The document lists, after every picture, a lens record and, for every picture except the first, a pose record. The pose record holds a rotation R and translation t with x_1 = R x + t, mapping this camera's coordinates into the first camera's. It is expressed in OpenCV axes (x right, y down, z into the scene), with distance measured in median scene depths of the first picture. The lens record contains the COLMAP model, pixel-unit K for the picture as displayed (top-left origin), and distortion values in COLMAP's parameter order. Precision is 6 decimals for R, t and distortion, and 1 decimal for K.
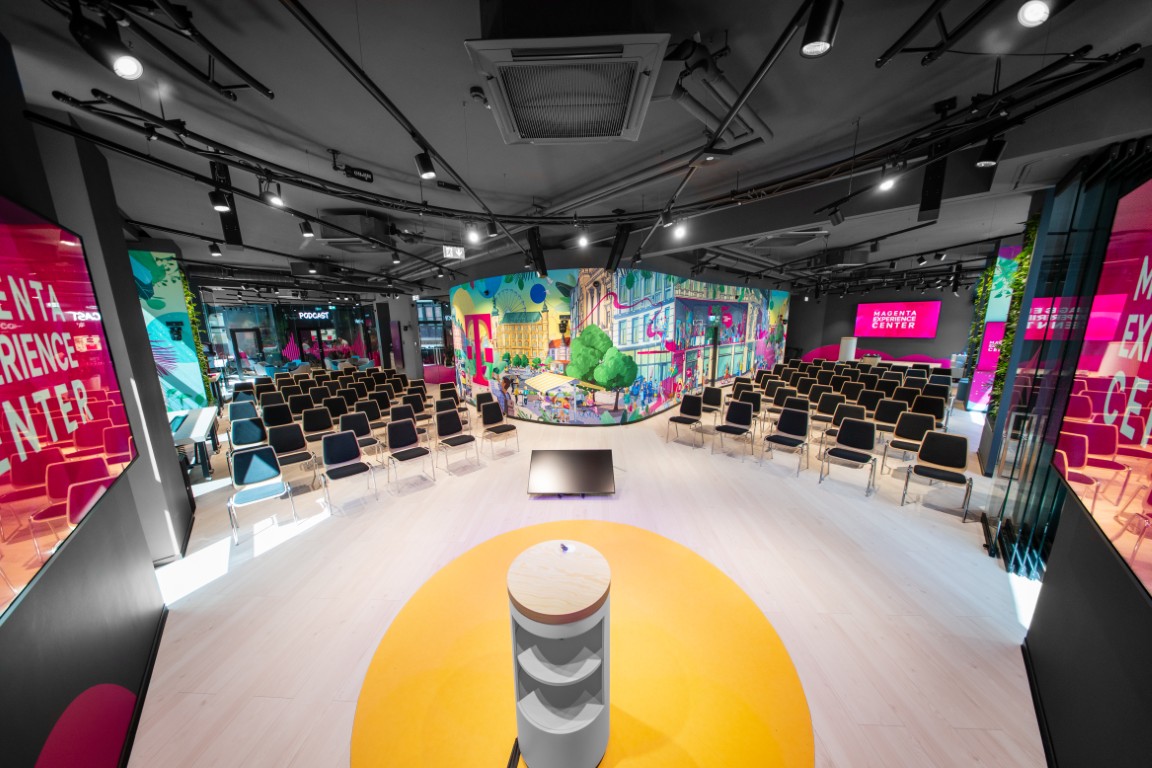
lens RADIAL K [[338.6, 0, 577.1], [0, 338.6, 386.0], [0, 0, 1]] dist [0.000396, -0.000011]
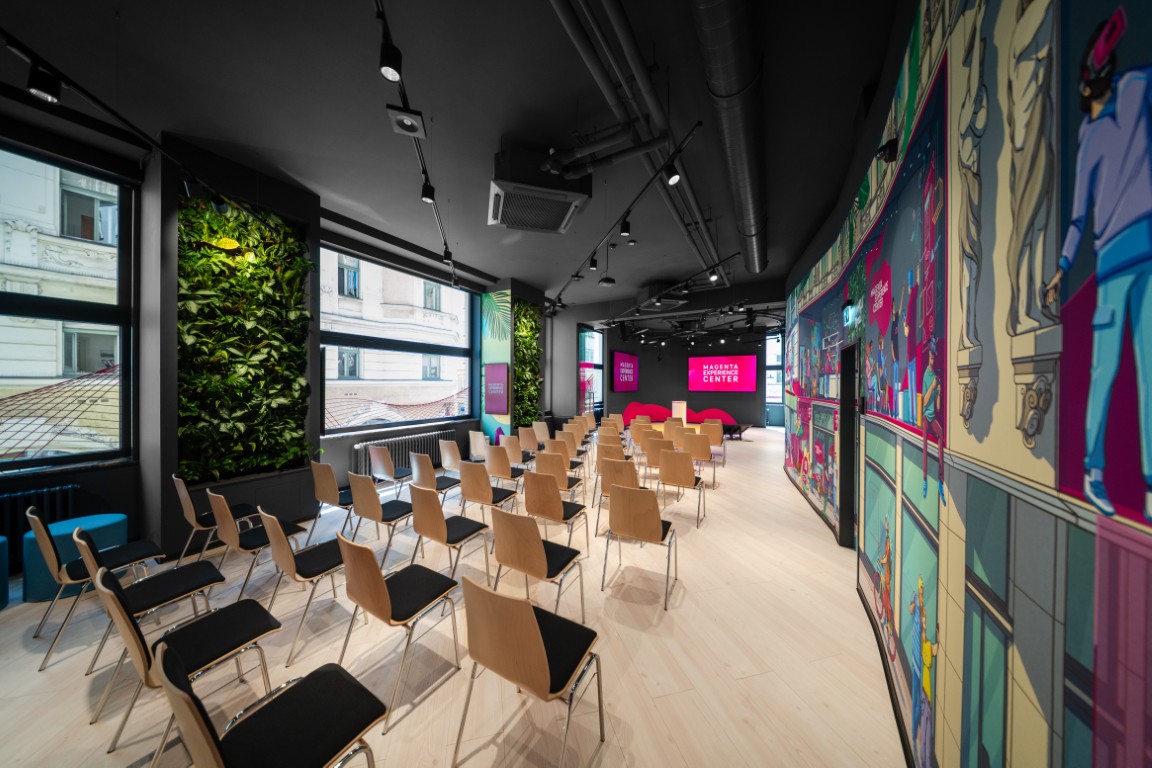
lens RADIAL K [[338.6, 0, 570.8], [0, 338.6, 386.5], [0, 0, 1]] dist [0.000396, -0.000011]
pose [[-0.961202, 0.013254, -0.275526, 0.770168], [-0.040989, 0.980893, 0.190180, -0.197493], [0.272782, 0.194095, -0.942293, 1.302570]]
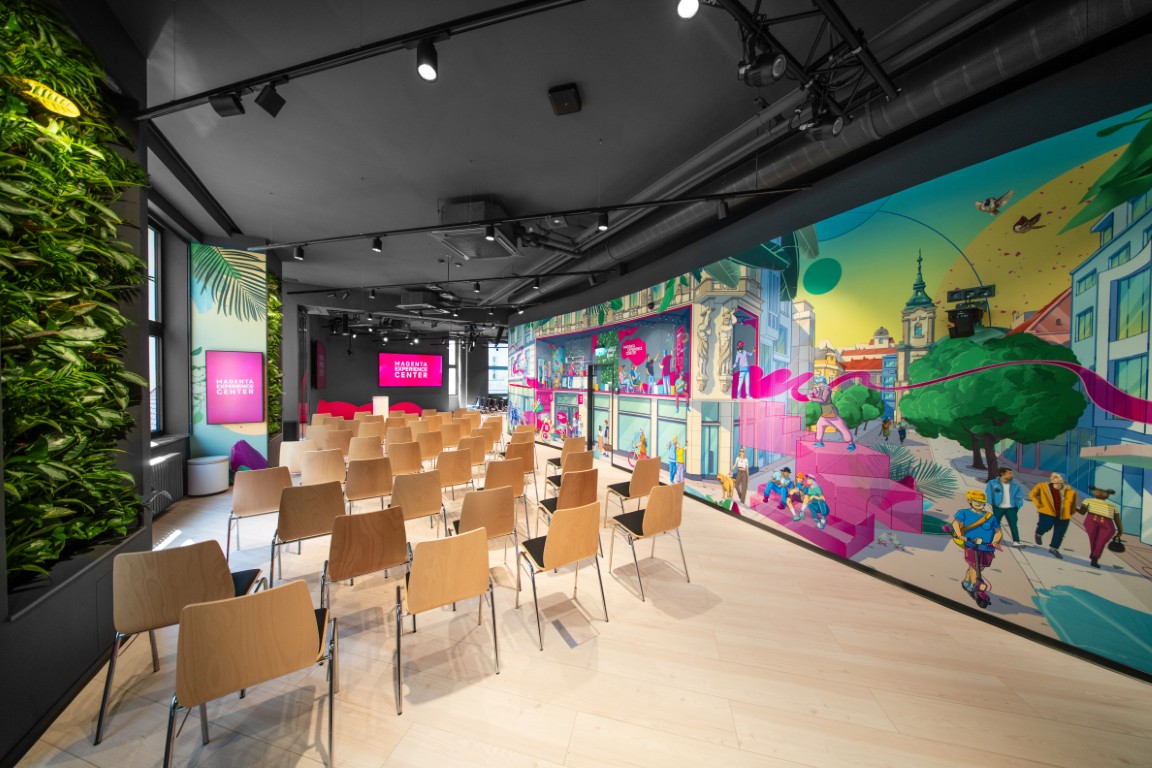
lens RADIAL K [[338.6, 0, 572.7], [0, 338.6, 383.5], [0, 0, 1]] dist [0.000396, -0.000011]
pose [[-0.209048, 0.022388, -0.977649, 1.142321], [-0.185890, 0.980600, 0.062203, -0.179652], [0.960075, 0.194738, -0.200831, 1.159001]]
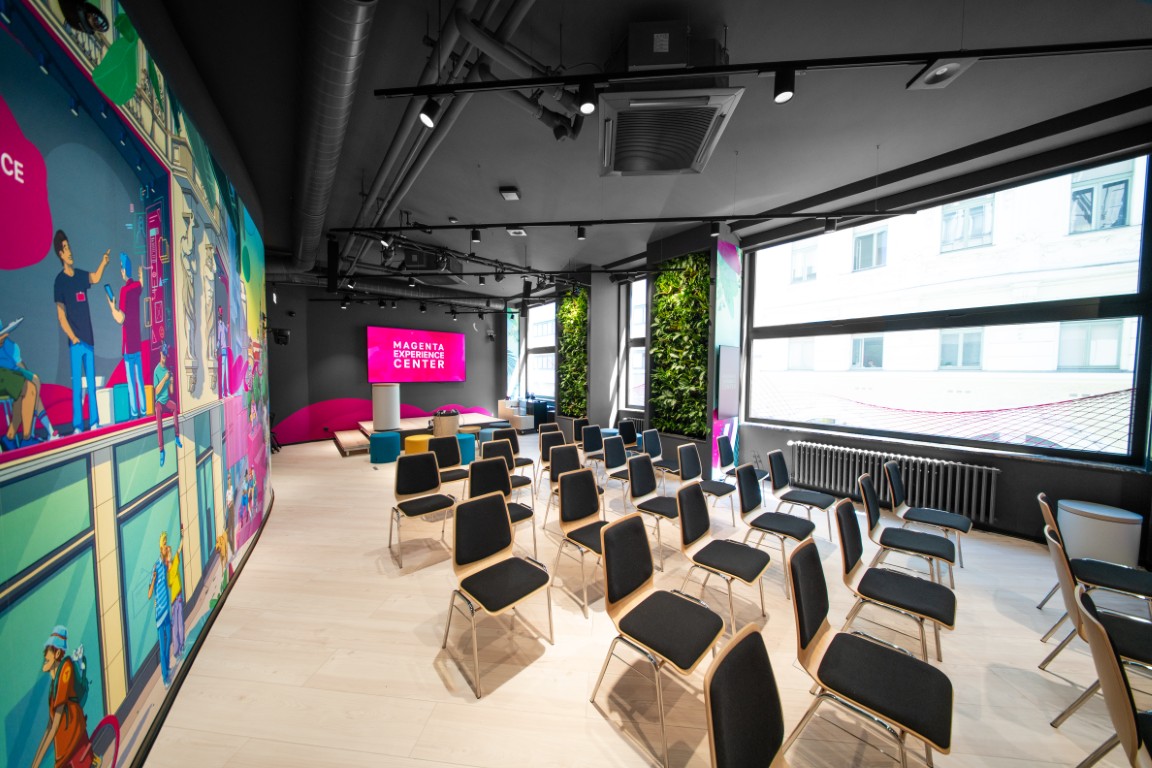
lens RADIAL K [[338.6, 0, 576.6], [0, 338.6, 385.9], [0, 0, 1]] dist [0.000396, -0.000011]
pose [[0.050802, -0.026355, 0.998361, 0.424035], [0.181771, 0.983199, 0.016706, -0.136263], [-0.982028, 0.180624, 0.054739, 0.986457]]
